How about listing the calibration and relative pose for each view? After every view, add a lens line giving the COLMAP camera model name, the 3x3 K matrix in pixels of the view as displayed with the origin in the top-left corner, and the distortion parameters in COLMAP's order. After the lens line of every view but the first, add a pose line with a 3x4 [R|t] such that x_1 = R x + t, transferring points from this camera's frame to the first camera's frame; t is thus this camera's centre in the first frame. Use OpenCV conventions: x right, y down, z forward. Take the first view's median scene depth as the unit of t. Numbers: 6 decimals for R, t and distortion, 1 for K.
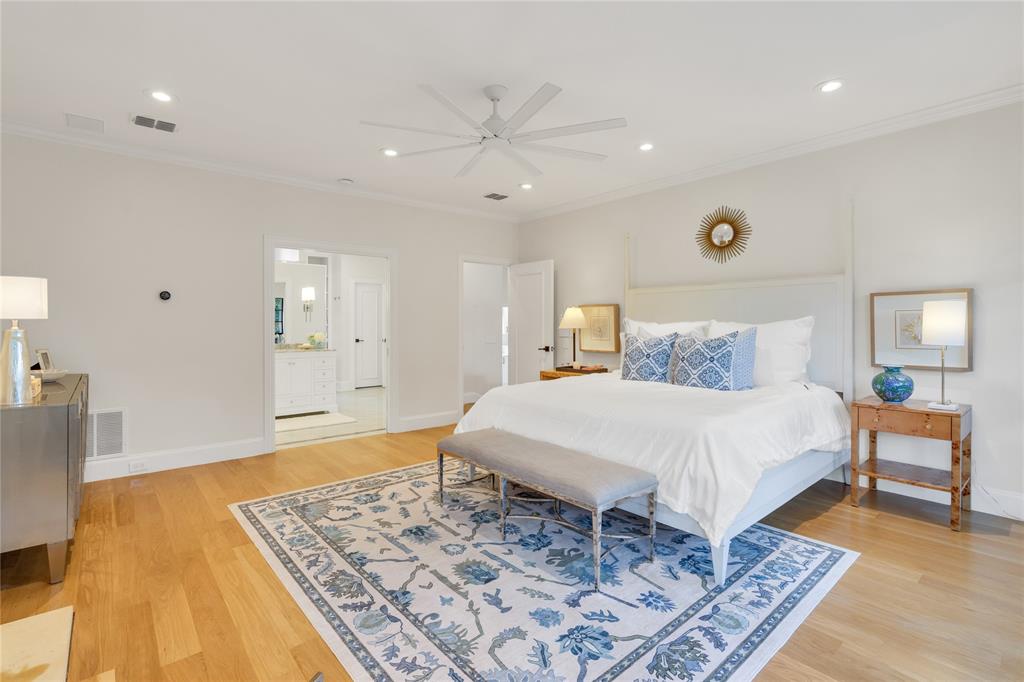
lens RADIAL K [[477.7, 0, 513.8], [0, 477.7, 334.7], [0, 0, 1]] dist [-0.003974, 0.000454]
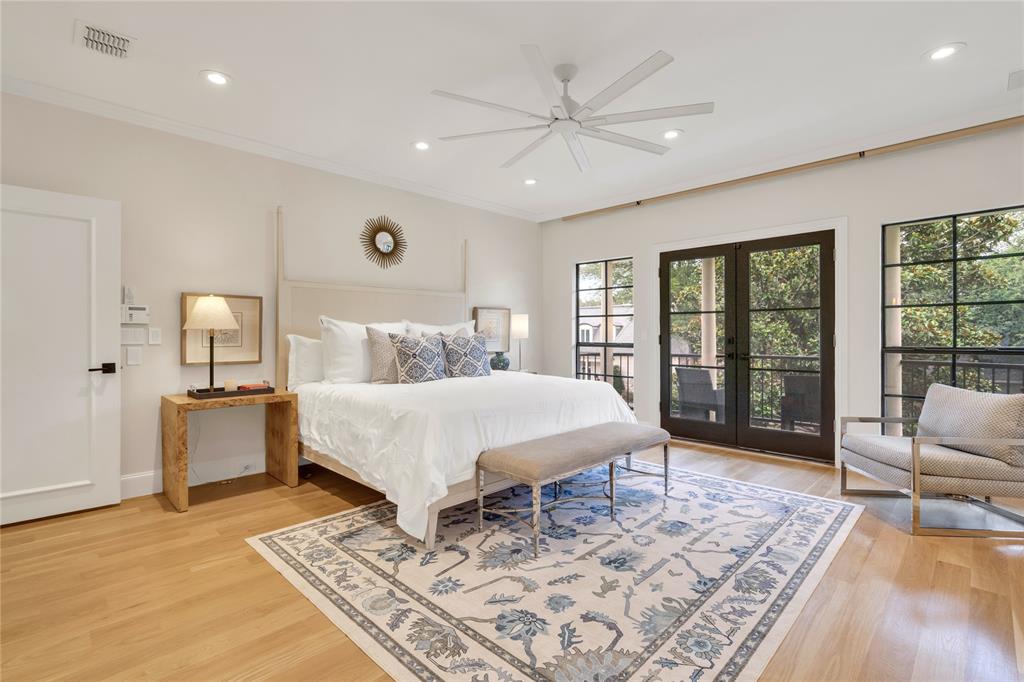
lens RADIAL K [[477.7, 0, 513.8], [0, 477.7, 334.7], [0, 0, 1]] dist [-0.003974, 0.000454]
pose [[-0.082403, -0.000040, 0.996599, -1.049045], [0.024982, 0.999686, 0.002106, 0.006022], [-0.996286, 0.025070, -0.082376, 1.272510]]
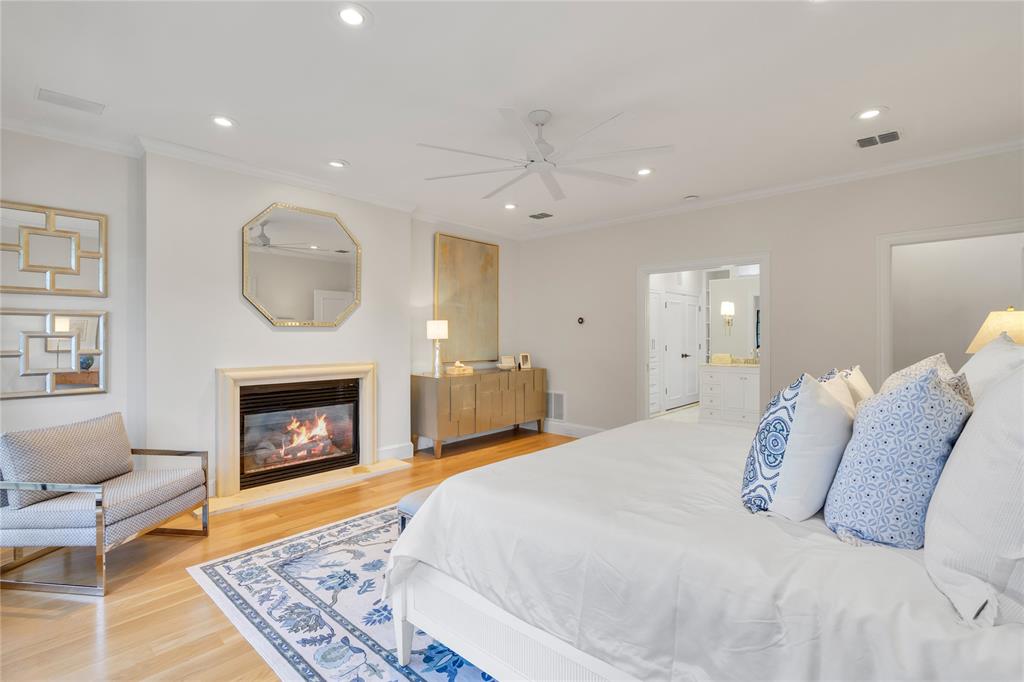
lens RADIAL K [[471.2, 0, 512.0], [0, 471.2, 341.0], [0, 0, 1]] dist [-0.026905, 0.000083]
pose [[0.122438, 0.003923, -0.992468, 1.015282], [-0.015354, 0.999880, 0.002058, -0.028444], [0.992357, 0.014986, 0.122483, 0.880039]]
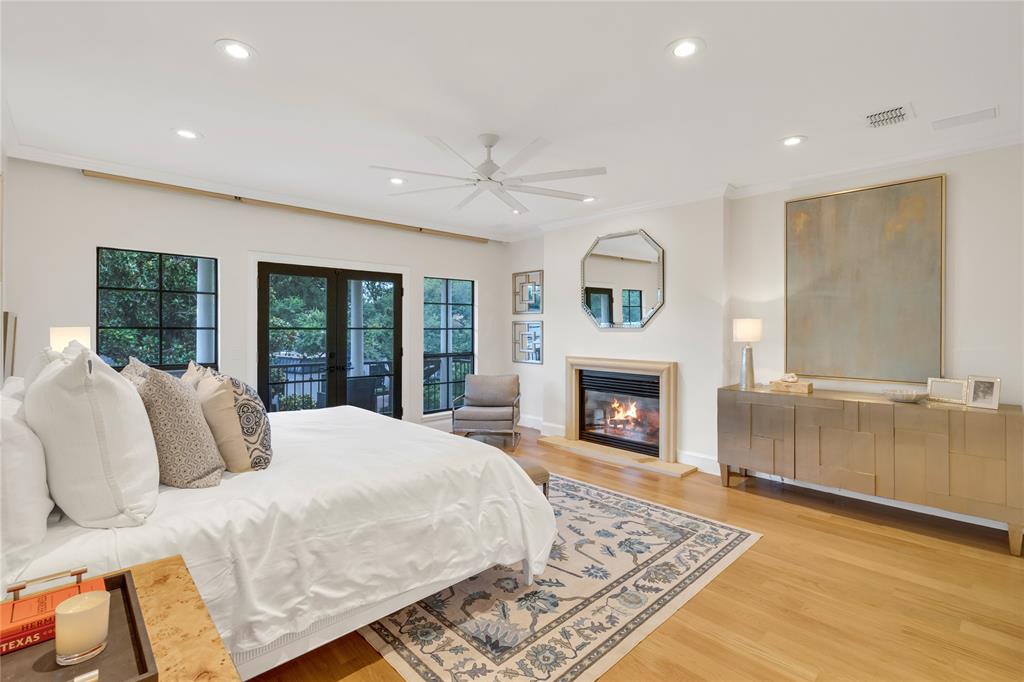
lens RADIAL K [[468.0, 0, 509.1], [0, 468.0, 320.6], [0, 0, 1]] dist [-0.000949, 0.000289]
pose [[-0.999013, -0.003315, -0.044294, -0.042722], [-0.003631, 0.999968, 0.007066, -0.101210], [0.044269, 0.007220, -0.998994, 2.265583]]
